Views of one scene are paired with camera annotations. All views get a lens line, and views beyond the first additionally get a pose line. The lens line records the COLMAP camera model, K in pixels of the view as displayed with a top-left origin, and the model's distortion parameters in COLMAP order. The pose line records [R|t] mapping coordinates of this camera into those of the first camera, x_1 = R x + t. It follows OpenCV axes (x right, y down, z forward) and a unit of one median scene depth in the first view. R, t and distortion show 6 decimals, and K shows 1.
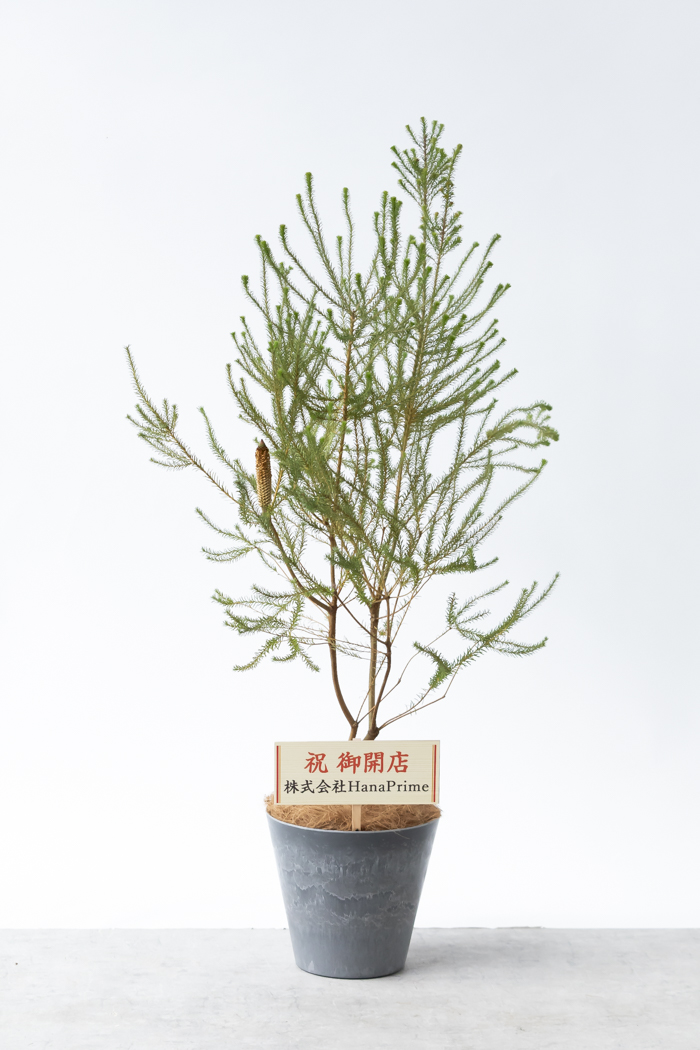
lens RADIAL K [[3115.6, 0, 350.1], [0, 3115.6, 525.4], [0, 0, 1]] dist [0.055979, 0.000000]
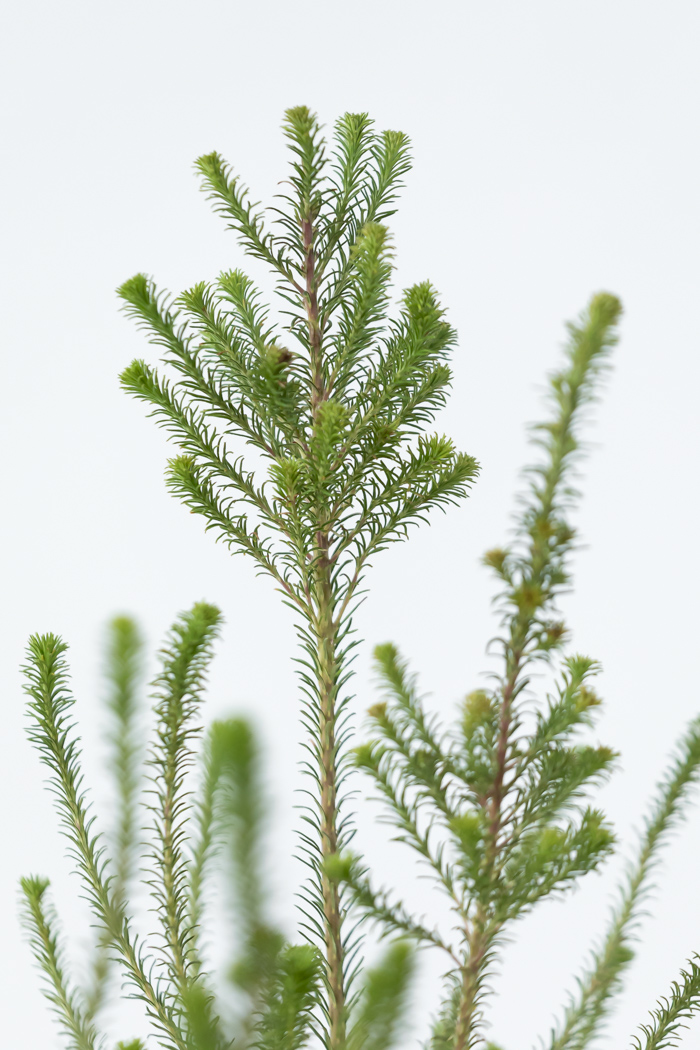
lens RADIAL K [[6933.7, 0, 350.1], [0, 6933.7, 524.9], [0, 0, 1]] dist [-1.185904, 0.000000]
pose [[0.986052, -0.068960, 0.151481, -0.033666], [0.068950, 0.997606, 0.005323, -0.108911], [-0.151485, 0.005196, 0.988446, 0.615290]]
